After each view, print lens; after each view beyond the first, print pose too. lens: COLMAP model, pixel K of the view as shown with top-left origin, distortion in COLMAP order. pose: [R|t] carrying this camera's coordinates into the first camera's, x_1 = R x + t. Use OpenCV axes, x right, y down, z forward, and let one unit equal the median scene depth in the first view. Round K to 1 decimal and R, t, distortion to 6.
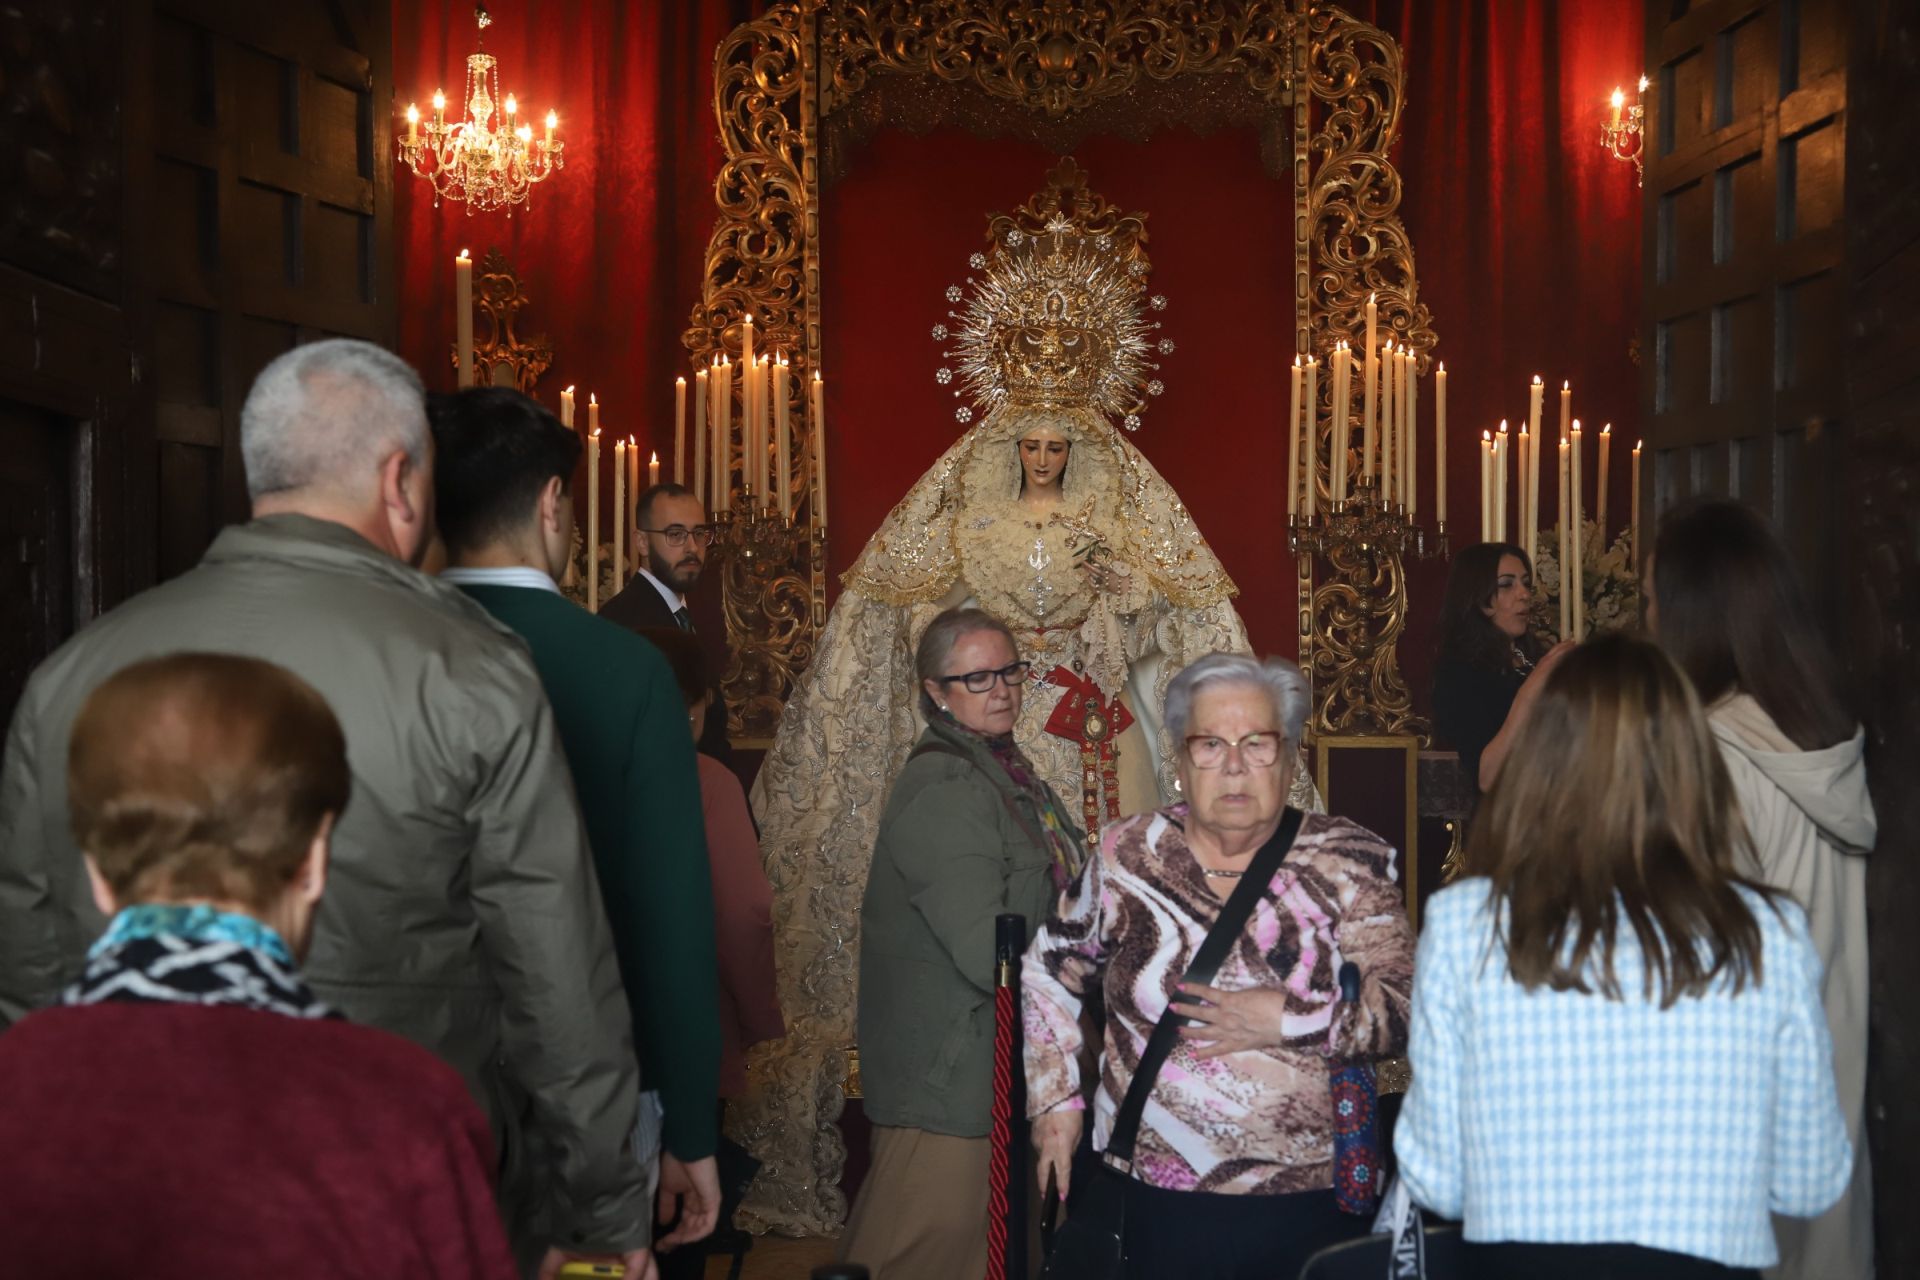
lens RADIAL K [[2604.7, 0, 949.8], [0, 2604.7, 651.3], [0, 0, 1]] dist [0.148301, 0.000000]
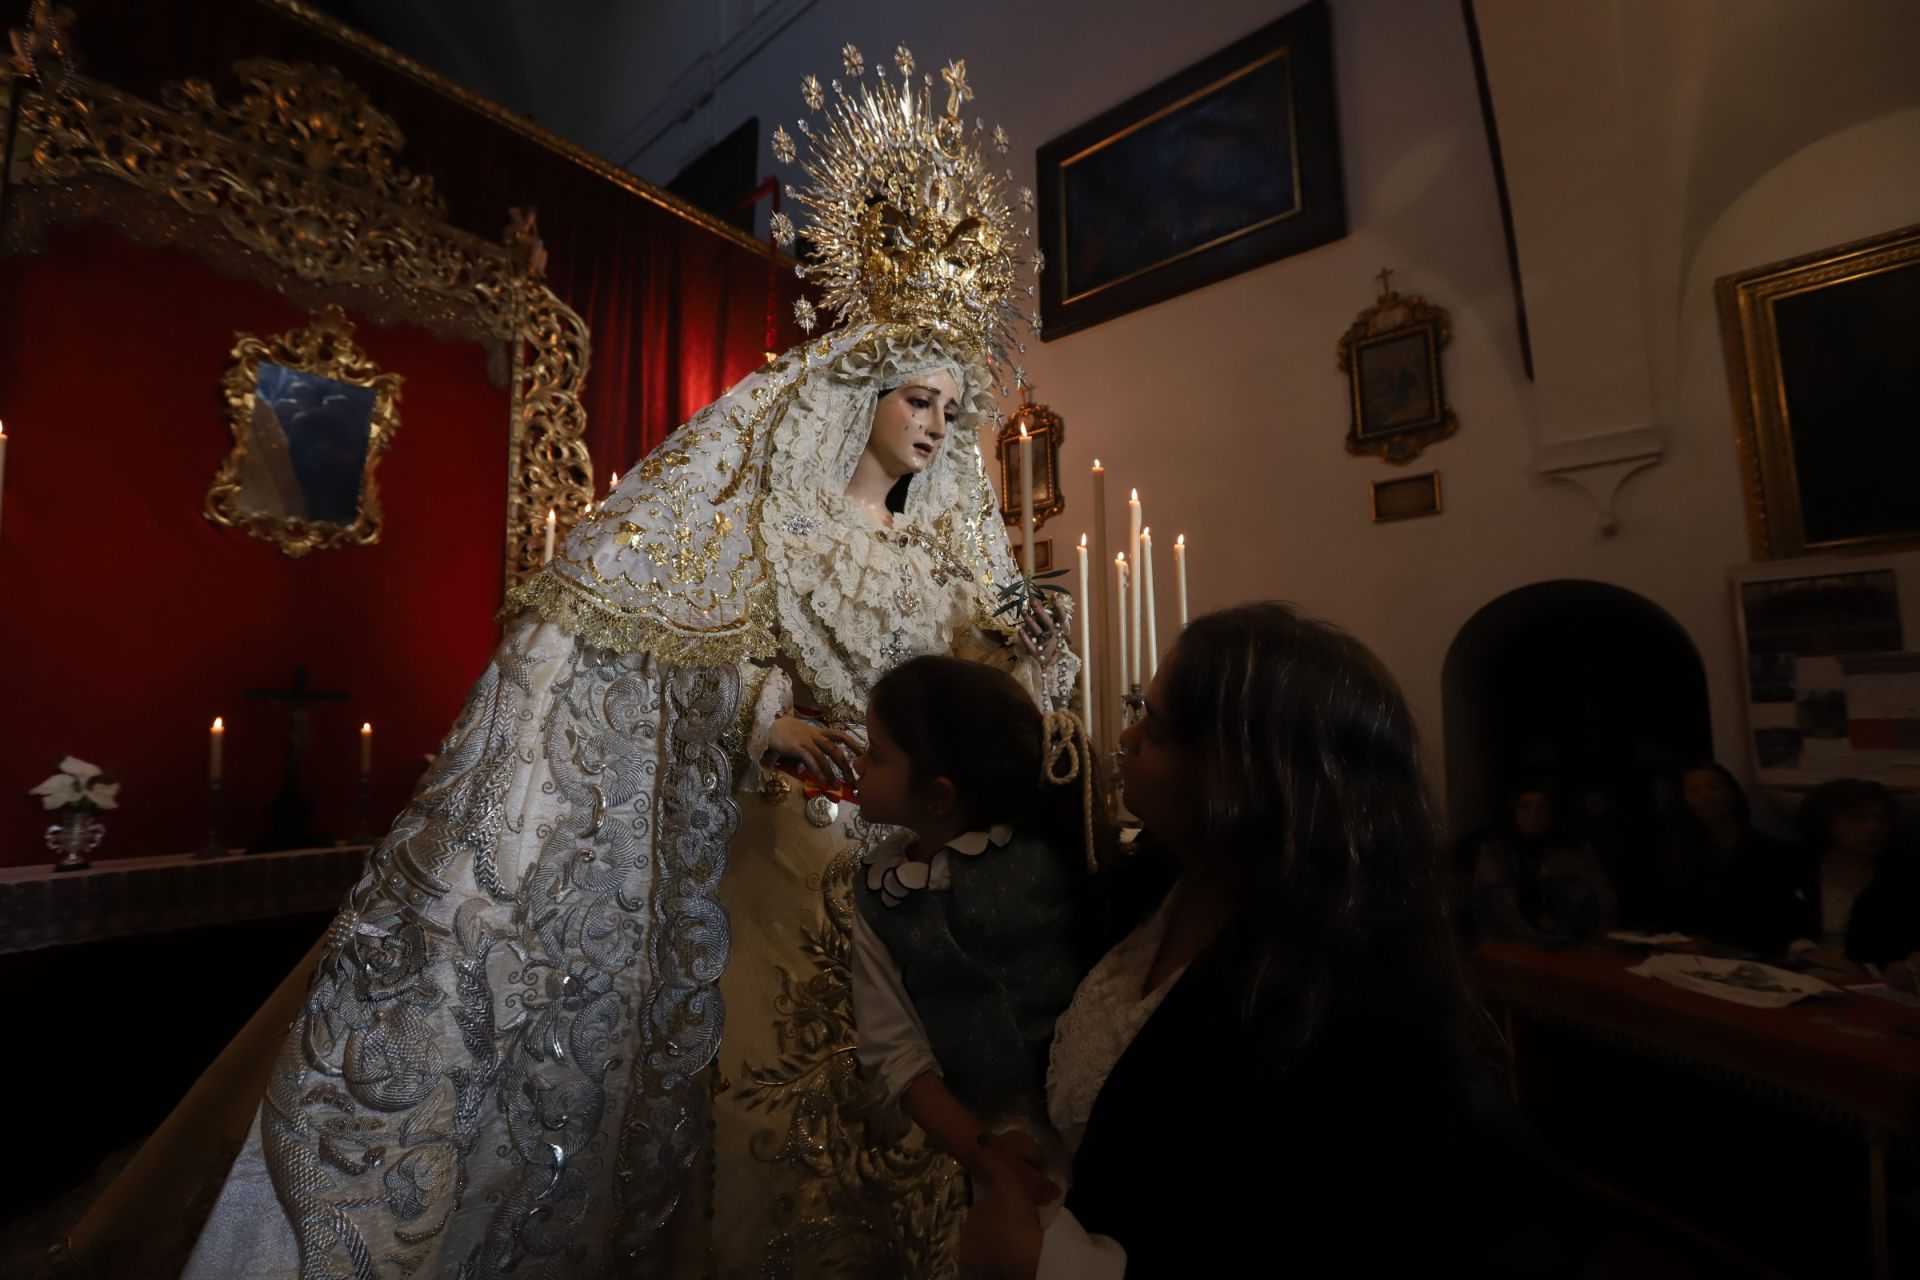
lens RADIAL K [[865.0, 0, 952.3], [0, 865.0, 640.2], [0, 0, 1]] dist [-0.045938, 0.013534]
pose [[0.597751, 0.080030, 0.797677, -0.077717], [0.012458, 0.993957, -0.109058, -0.003537], [-0.801585, 0.075127, 0.593142, 0.612929]]
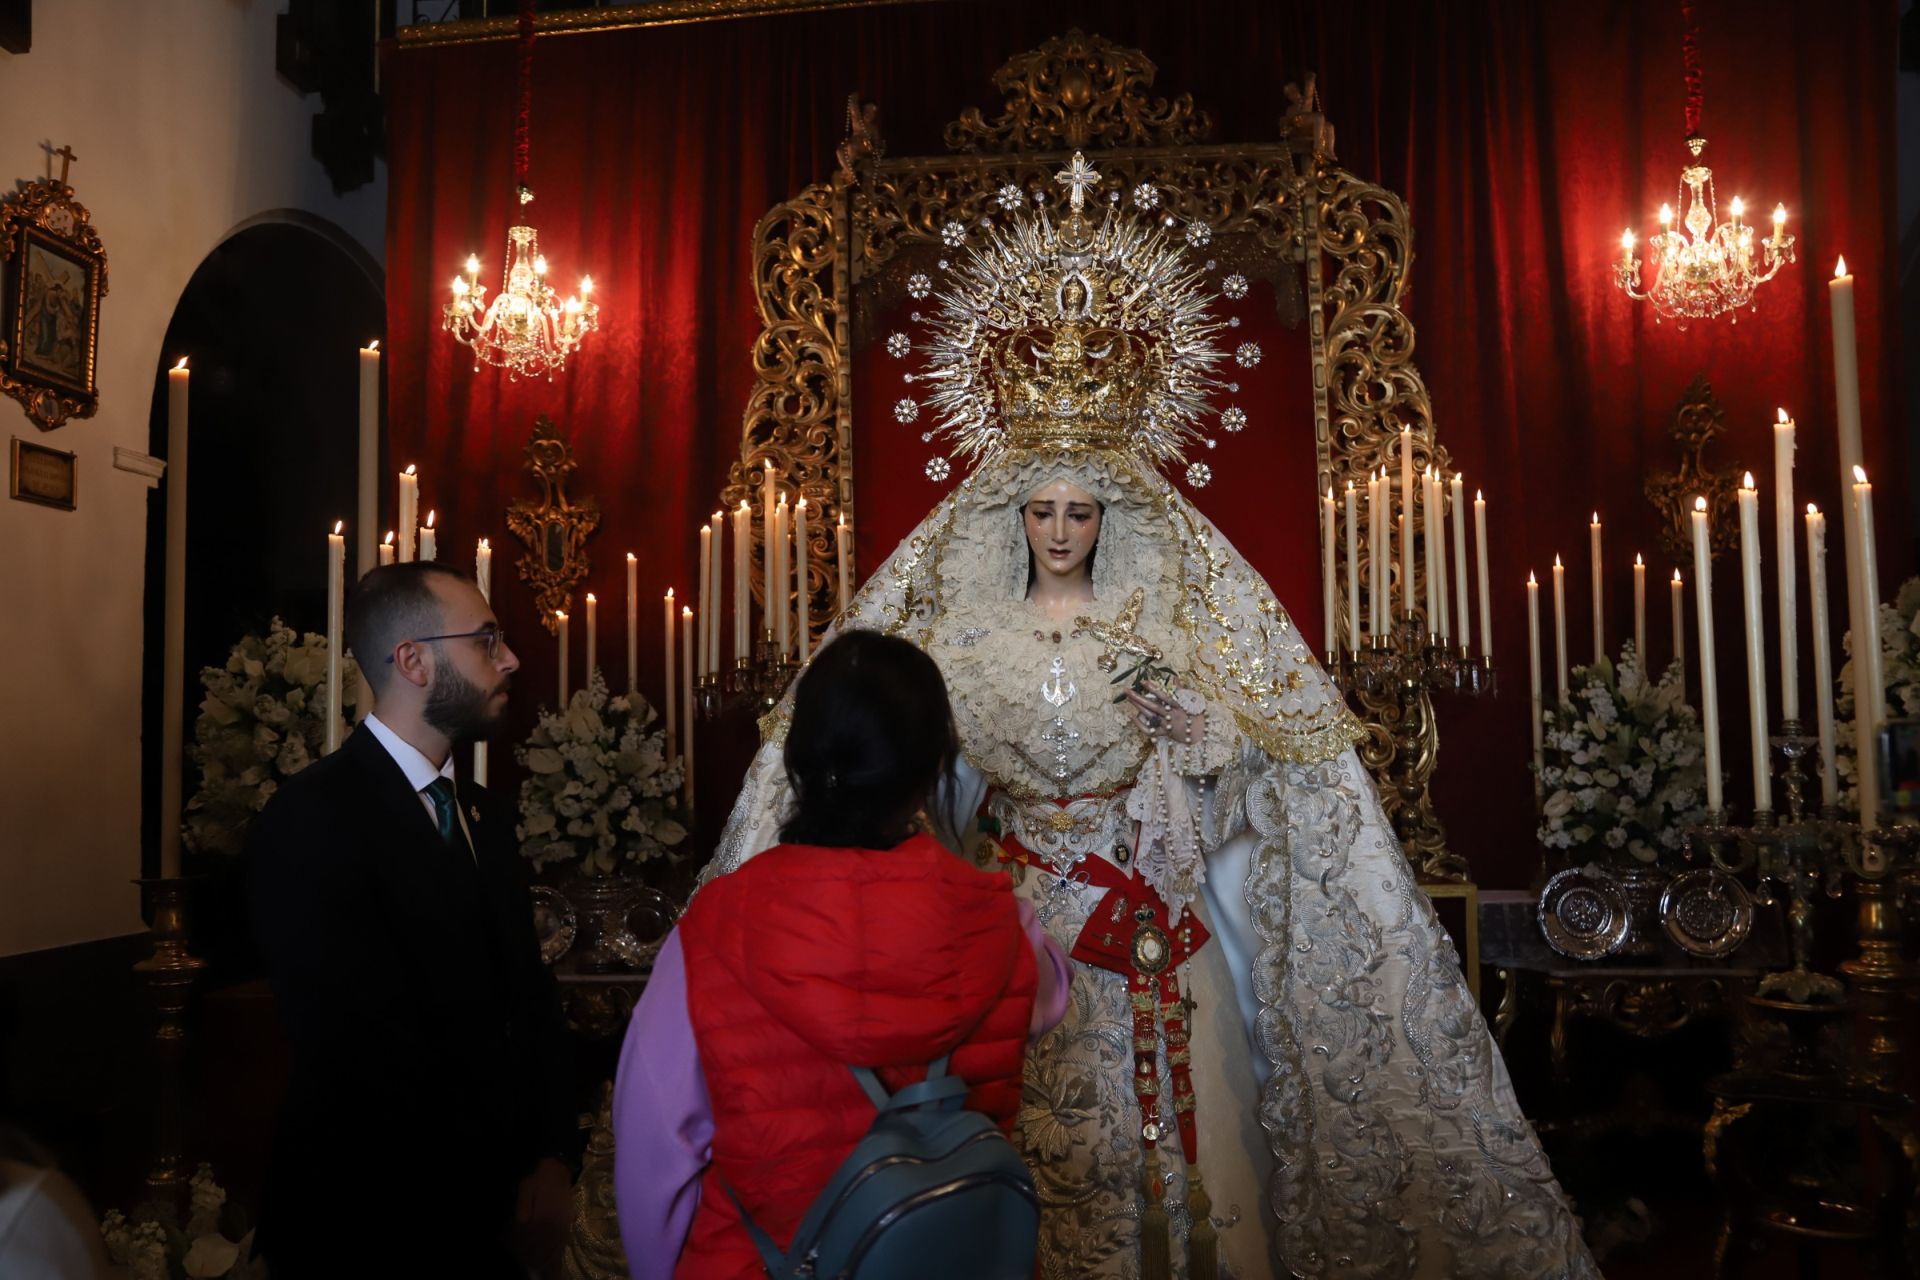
lens RADIAL K [[1548.7, 0, 954.9], [0, 1548.7, 657.1], [0, 0, 1]] dist [-0.072227, 0.078513]
pose [[0.998880, -0.016900, -0.044205, 0.018125], [0.013707, 0.997341, -0.071571, -0.011408], [0.045297, 0.070885, 0.996455, 0.432659]]
